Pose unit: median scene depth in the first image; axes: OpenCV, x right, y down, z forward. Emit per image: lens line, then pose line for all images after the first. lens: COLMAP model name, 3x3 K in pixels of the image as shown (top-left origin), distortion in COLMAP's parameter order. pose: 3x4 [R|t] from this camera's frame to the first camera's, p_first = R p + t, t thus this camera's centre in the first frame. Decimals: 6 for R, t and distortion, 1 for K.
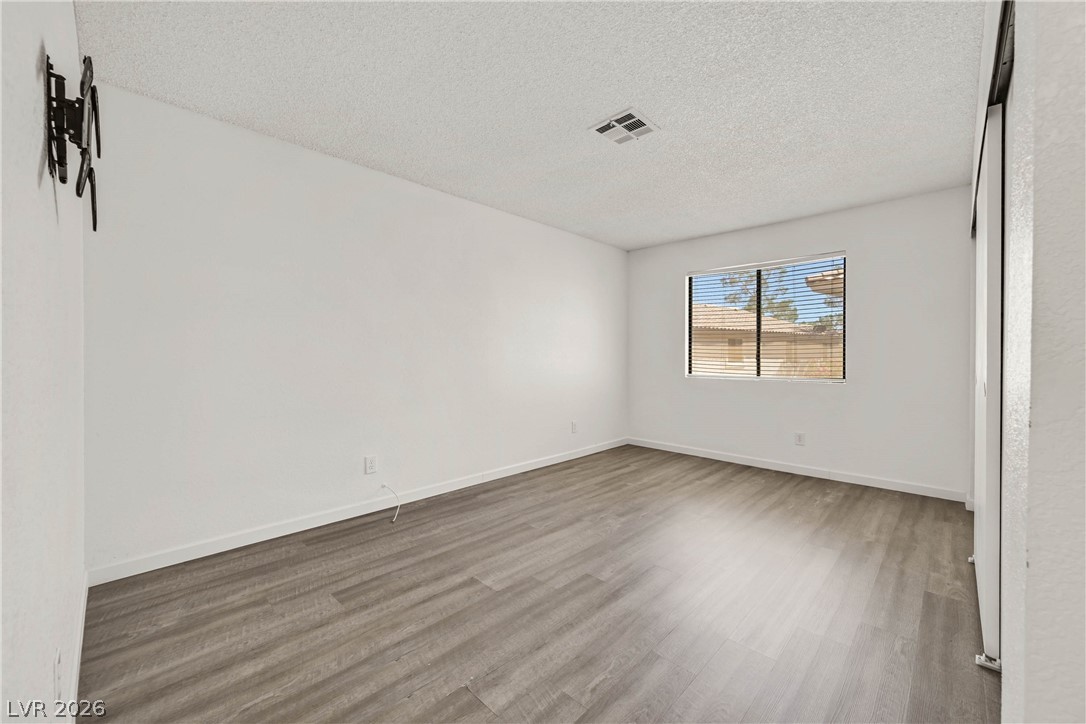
lens RADIAL K [[421.2, 0, 543.0], [0, 421.2, 362.0], [0, 0, 1]] dist [-0.001200, -0.000100]
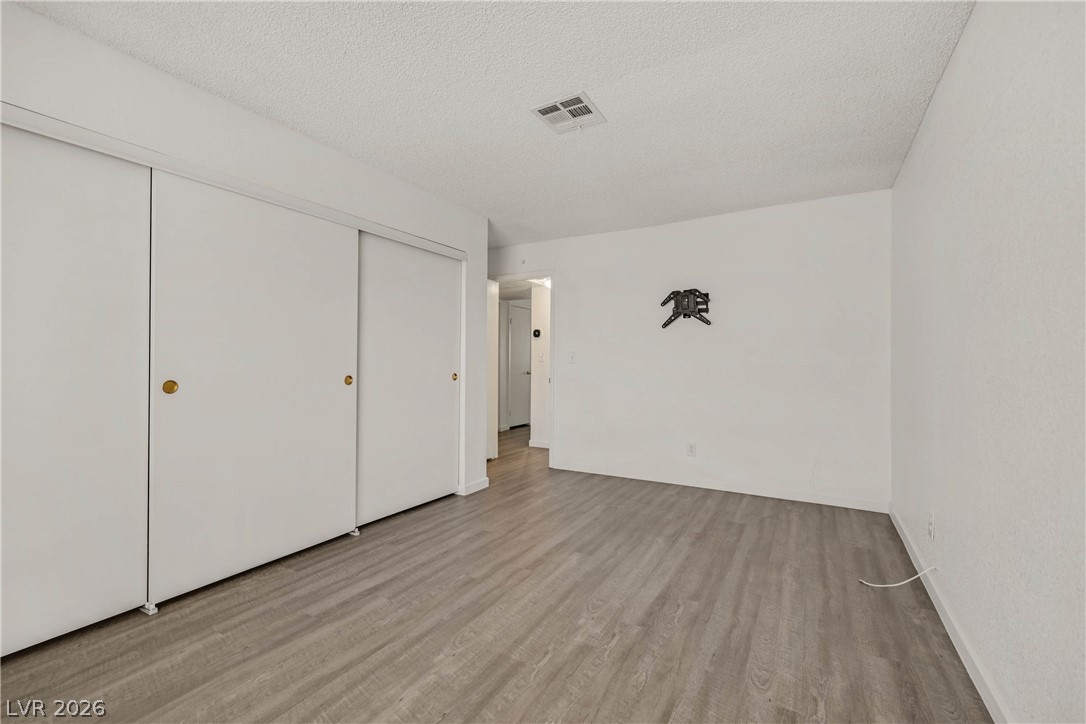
lens RADIAL K [[463.4, 0, 546.1], [0, 463.4, 359.7], [0, 0, 1]] dist [0.002043, -0.000033]
pose [[-0.967131, -0.007310, -0.254175, 0.435352], [-0.010055, 0.999904, 0.009502, -0.027137], [0.254081, 0.011746, -0.967112, 1.743513]]
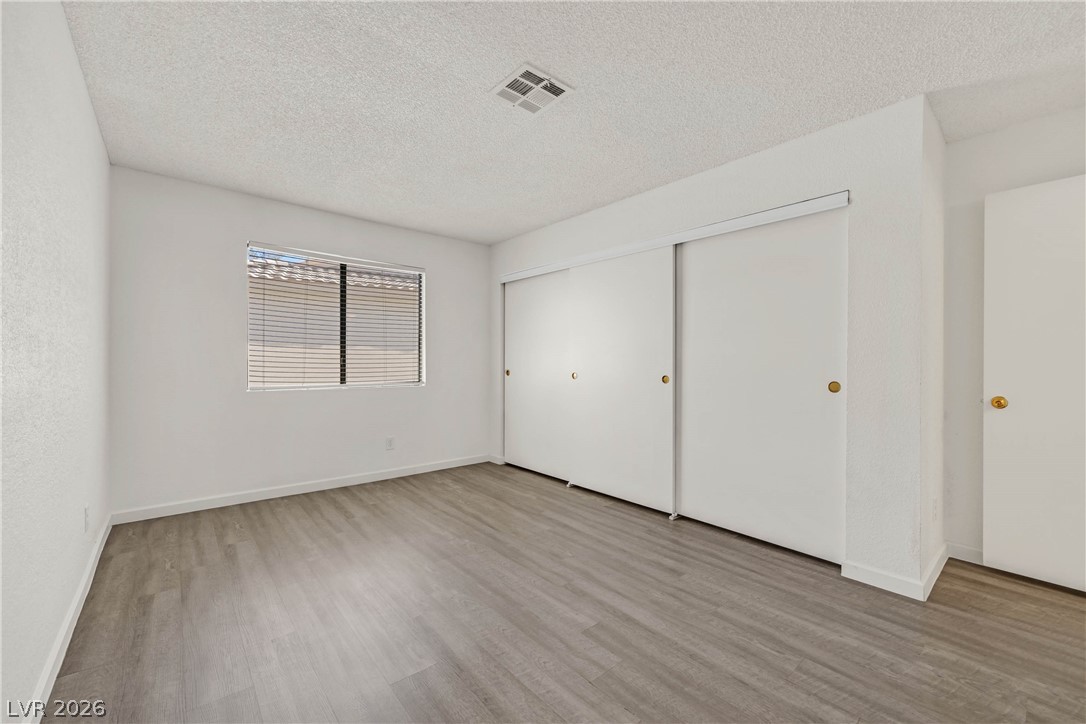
lens RADIAL K [[436.9, 0, 543.0], [0, 436.9, 362.0], [0, 0, 1]] dist [0.002715, 0.000238]
pose [[0.087067, -0.000893, 0.996202, -0.593972], [0.008800, 0.999961, 0.000127, -0.013943], [-0.996164, 0.008756, 0.087071, 0.801806]]
